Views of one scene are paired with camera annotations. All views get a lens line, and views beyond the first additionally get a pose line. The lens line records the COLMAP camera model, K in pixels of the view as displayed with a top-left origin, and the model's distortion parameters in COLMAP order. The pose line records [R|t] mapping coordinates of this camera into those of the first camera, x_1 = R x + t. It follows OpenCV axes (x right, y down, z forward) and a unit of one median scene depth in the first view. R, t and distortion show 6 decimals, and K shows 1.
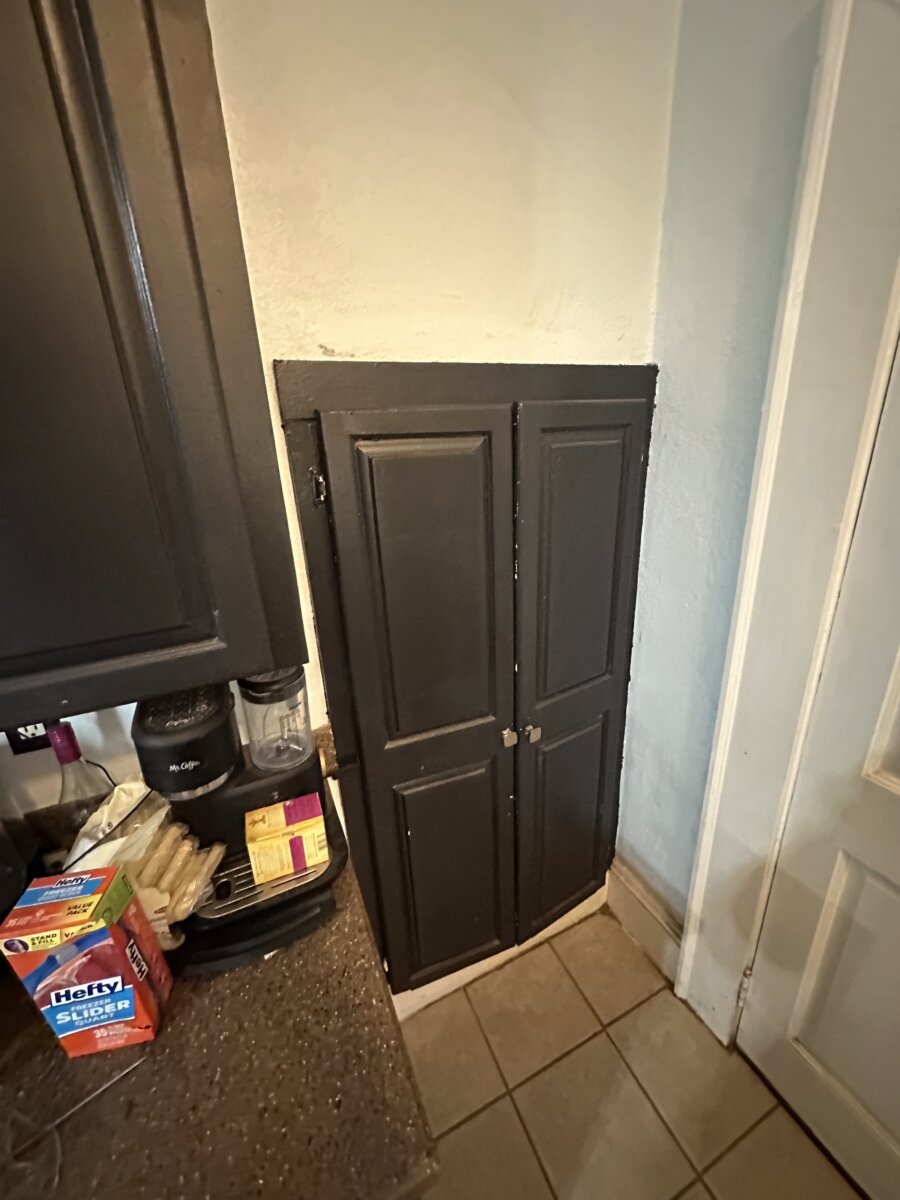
lens RADIAL K [[478.2, 0, 450.0], [0, 478.2, 600.0], [0, 0, 1]] dist [-0.001299, -0.000181]
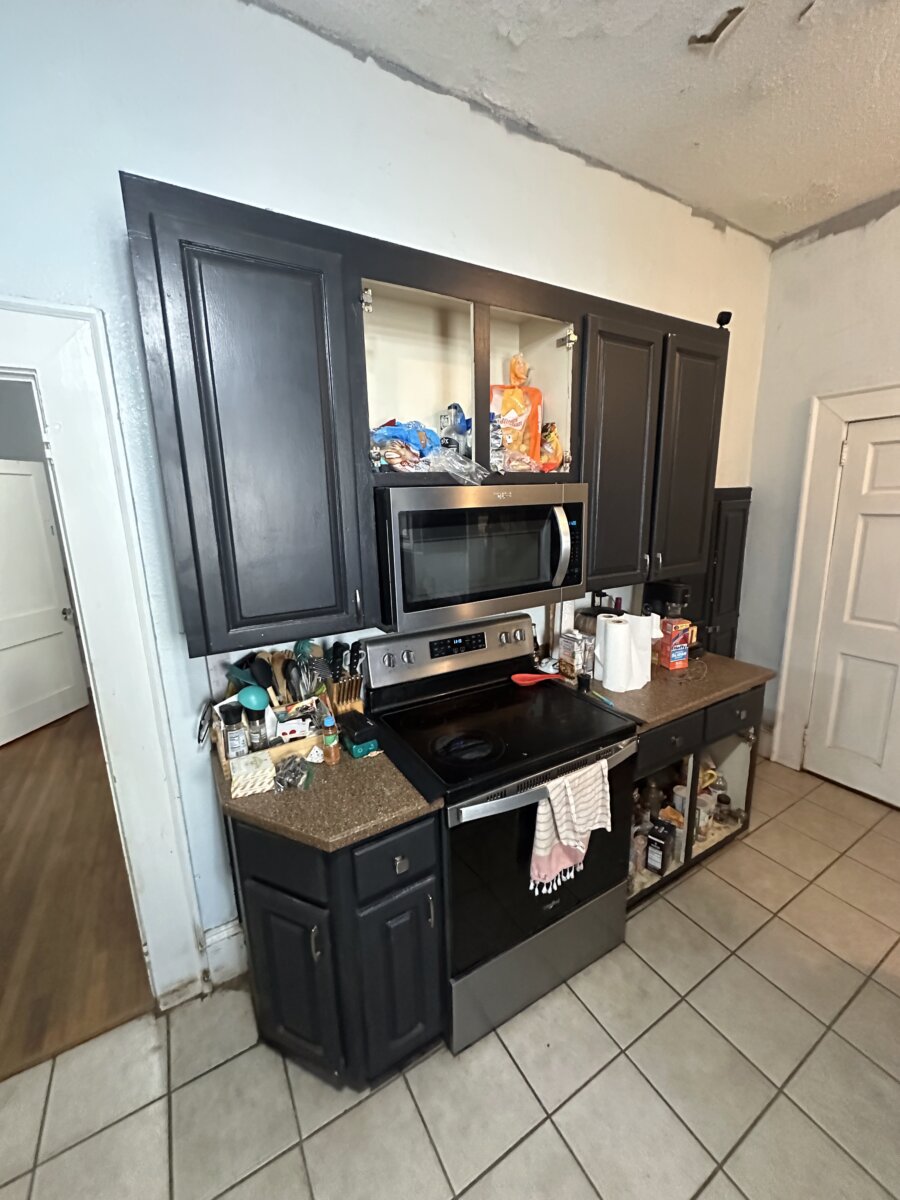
lens RADIAL K [[480.6, 0, 450.0], [0, 480.6, 600.0], [0, 0, 1]] dist [0.001203, 0.000137]
pose [[0.994318, -0.001086, 0.106441, -1.342737], [0.014923, 0.991496, -0.129282, 0.396957], [-0.105395, 0.130136, 0.985879, -1.216890]]
